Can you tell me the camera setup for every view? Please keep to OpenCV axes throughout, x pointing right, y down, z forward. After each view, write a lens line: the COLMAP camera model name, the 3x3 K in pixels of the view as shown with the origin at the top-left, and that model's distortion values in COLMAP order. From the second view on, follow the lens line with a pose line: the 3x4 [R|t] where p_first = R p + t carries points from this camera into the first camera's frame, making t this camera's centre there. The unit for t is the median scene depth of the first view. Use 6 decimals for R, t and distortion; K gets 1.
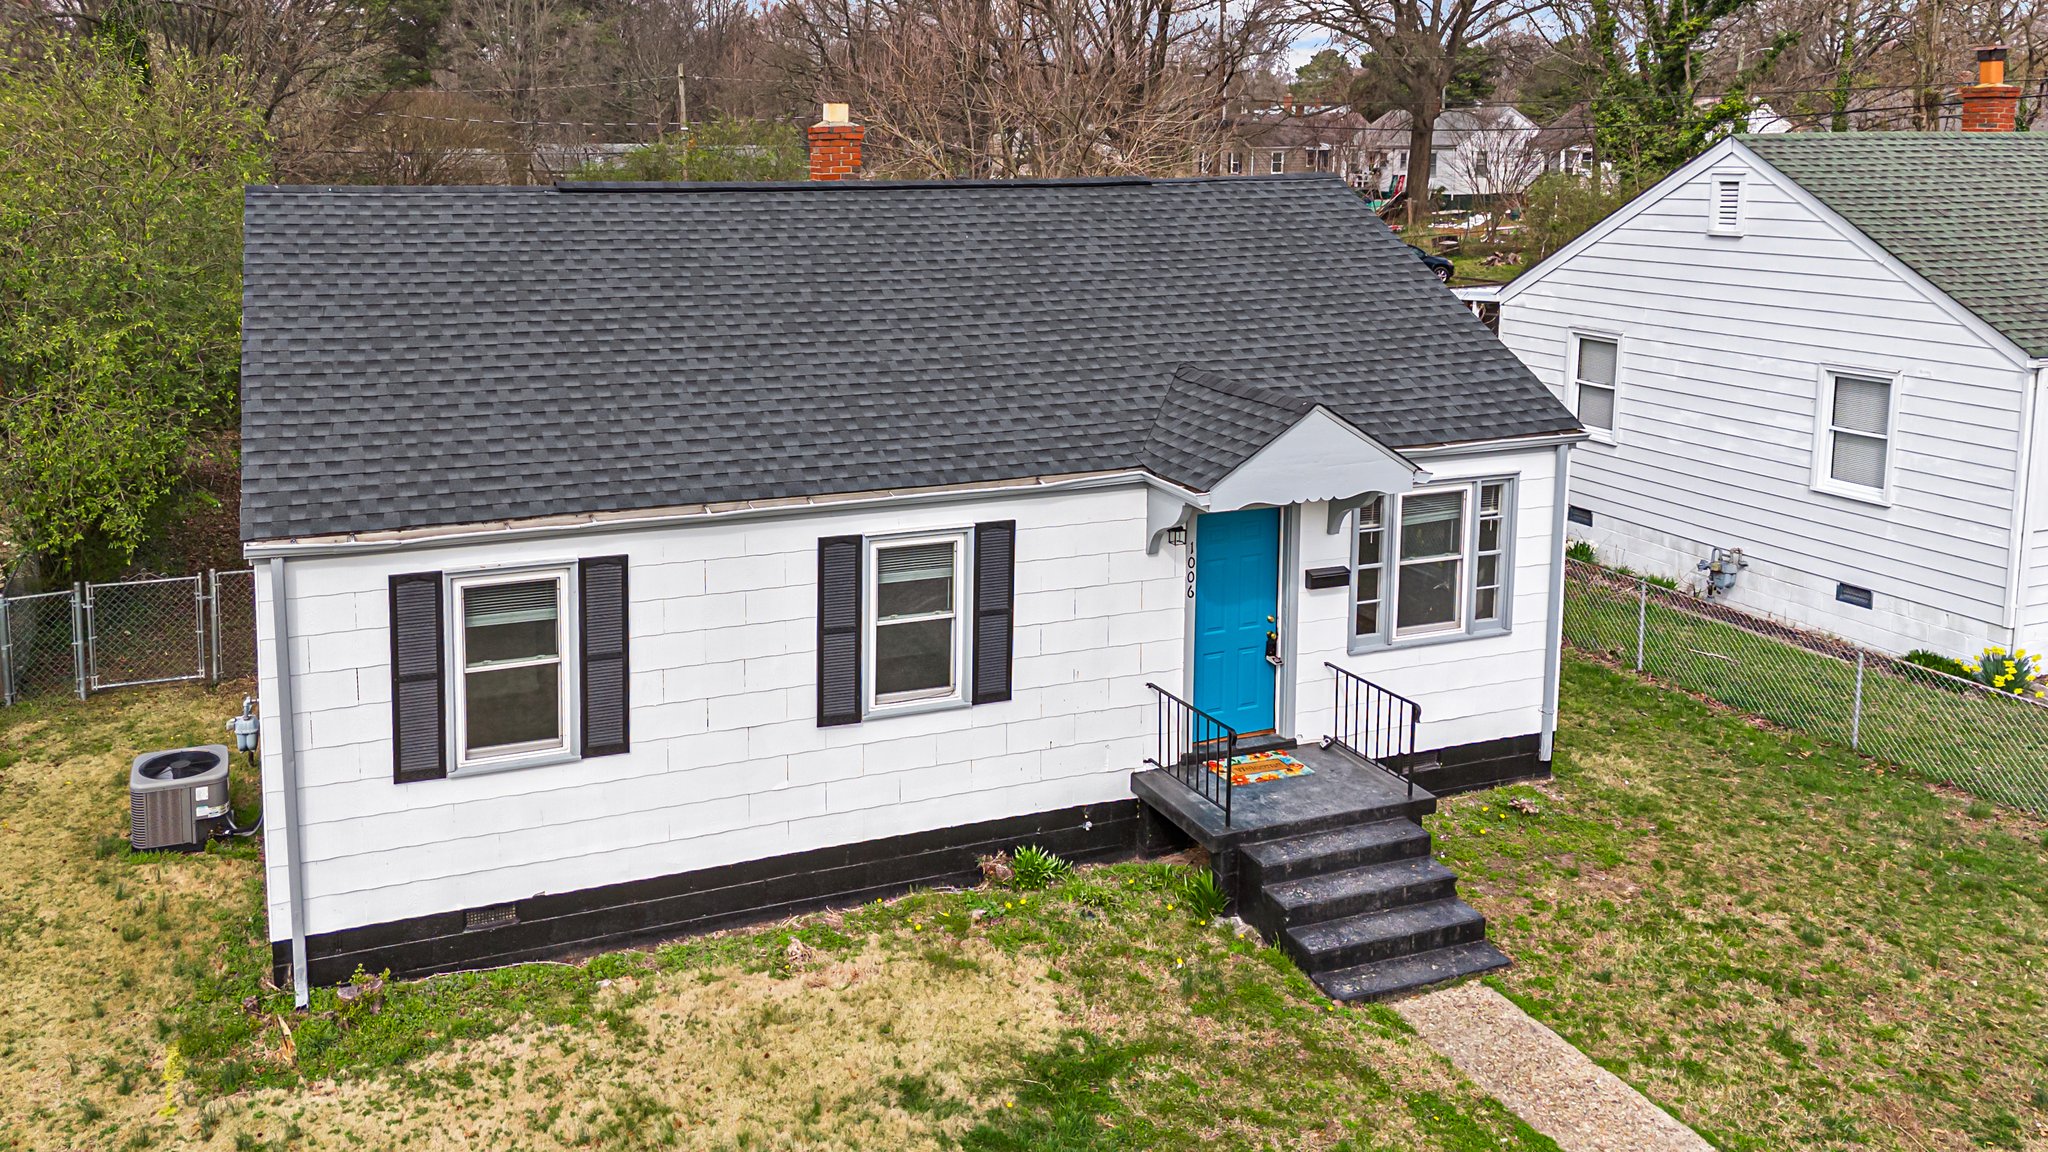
lens RADIAL K [[1569.0, 0, 837.9], [0, 1569.0, 295.7], [0, 0, 1]] dist [0.029912, -0.008962]
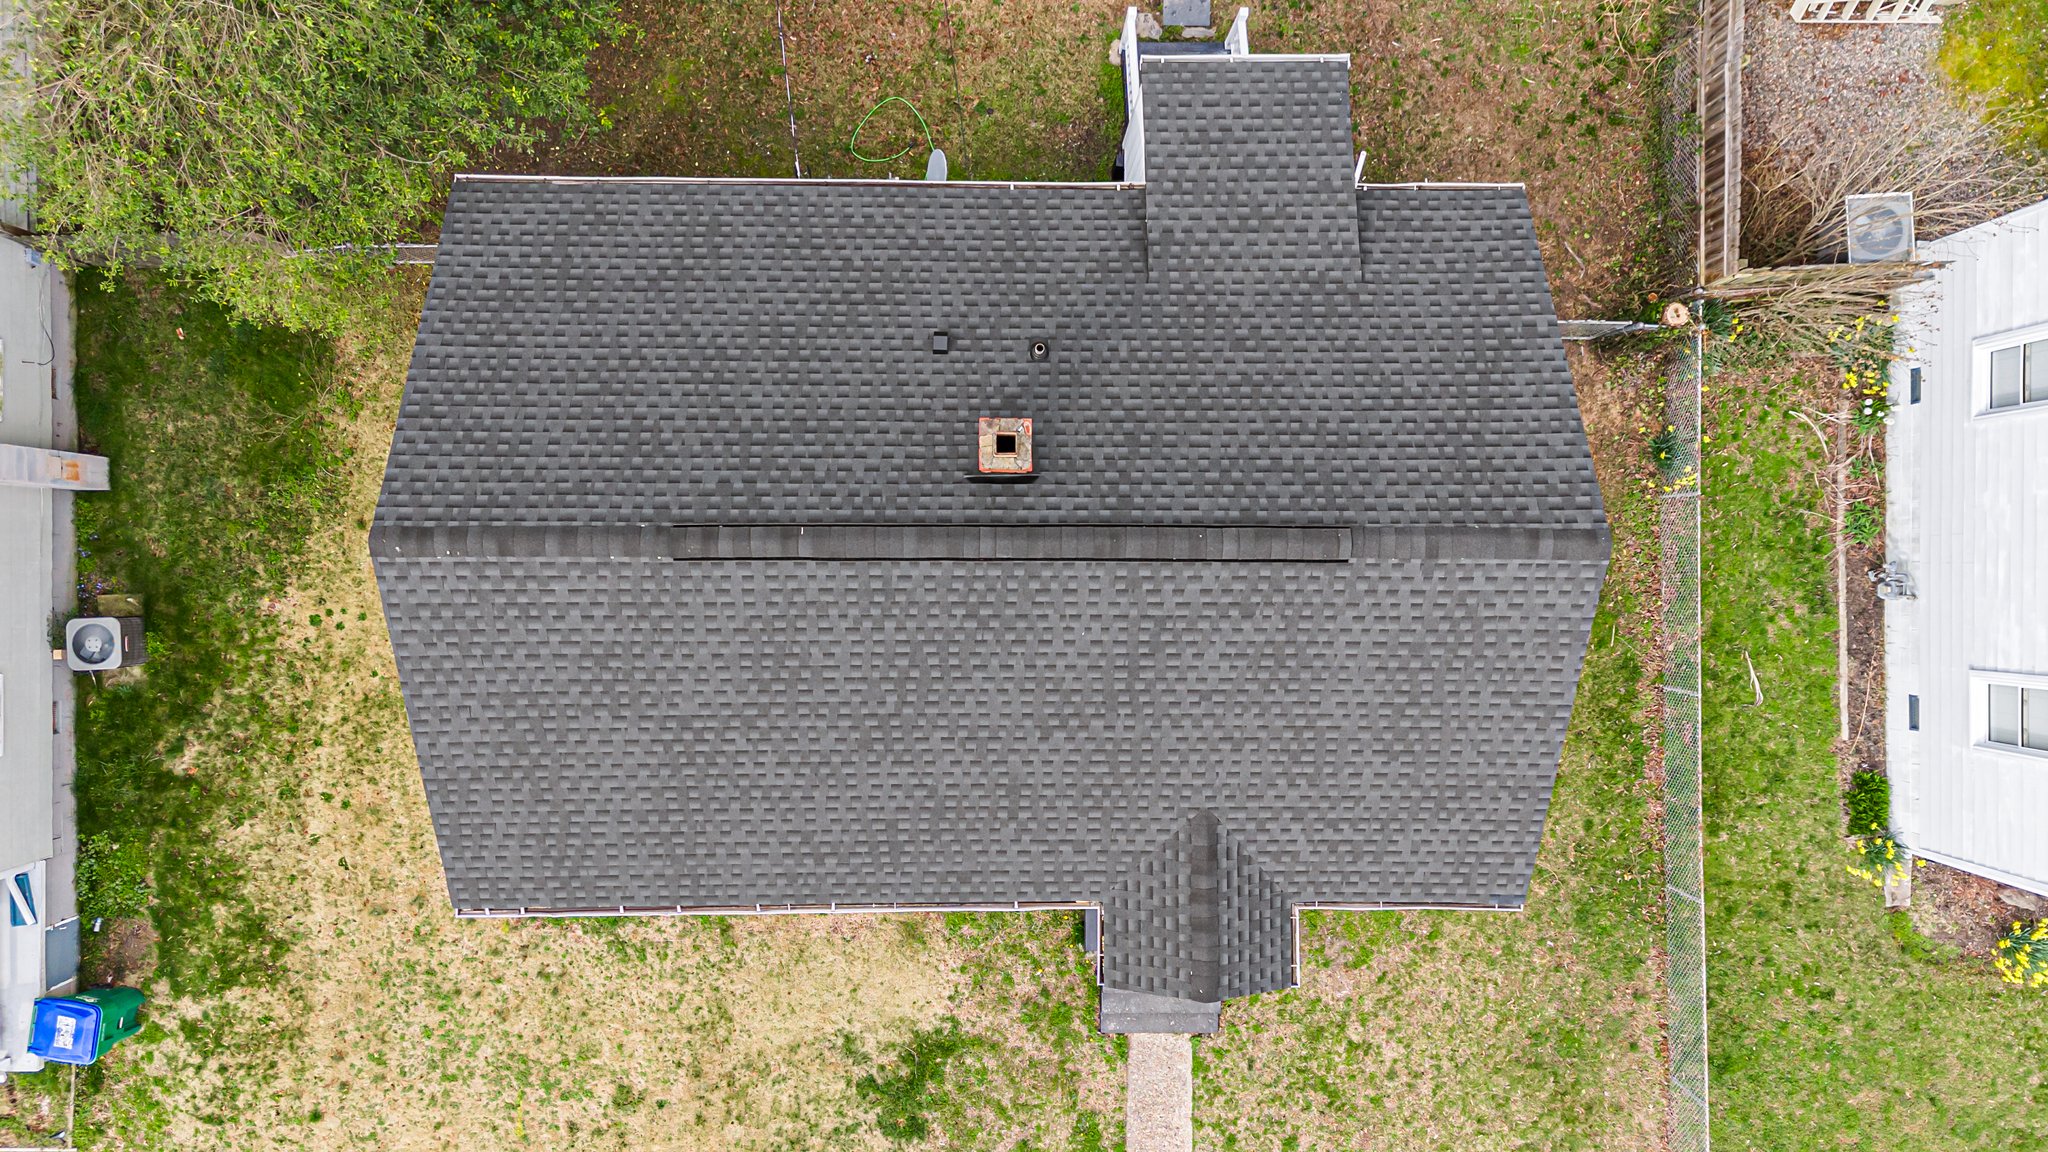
lens RADIAL K [[1538.0, 0, 1024.0], [0, 1538.0, 576.0], [0, 0, 1]] dist [0.024637, -0.004168]
pose [[0.944686, 0.327525, 0.017210, 0.024064], [-0.055109, 0.106789, 0.992753, -1.281216], [0.323314, -0.938788, 0.118931, 1.159605]]
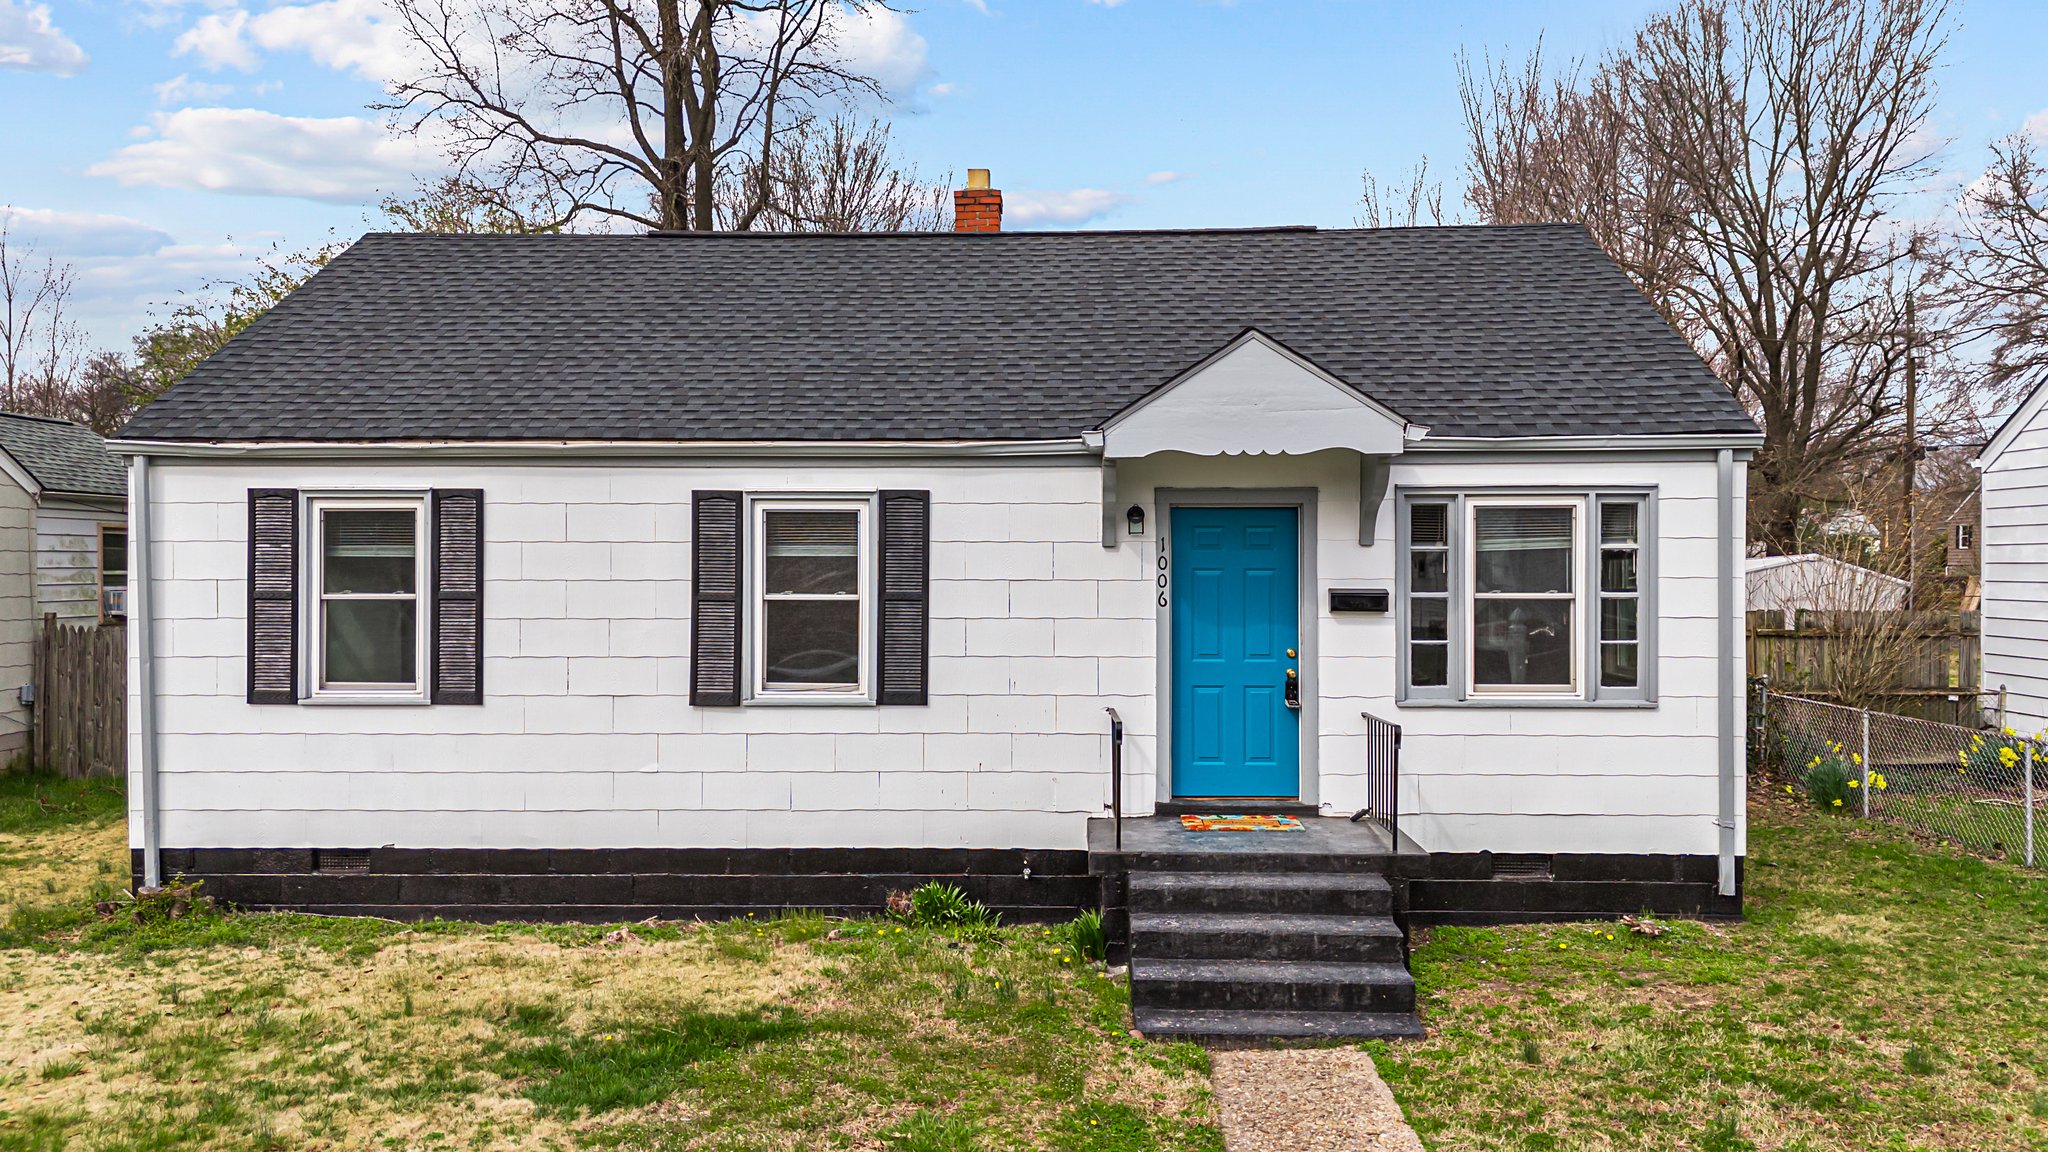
lens RADIAL K [[1522.1, 0, 1026.1], [0, 1522.1, 558.4], [0, 0, 1]] dist [0.055832, -0.066266]
pose [[0.930408, 0.006322, -0.366472, 0.491477], [-0.045607, 0.994078, -0.098640, 0.271894], [0.363678, 0.108489, 0.925186, 0.255856]]
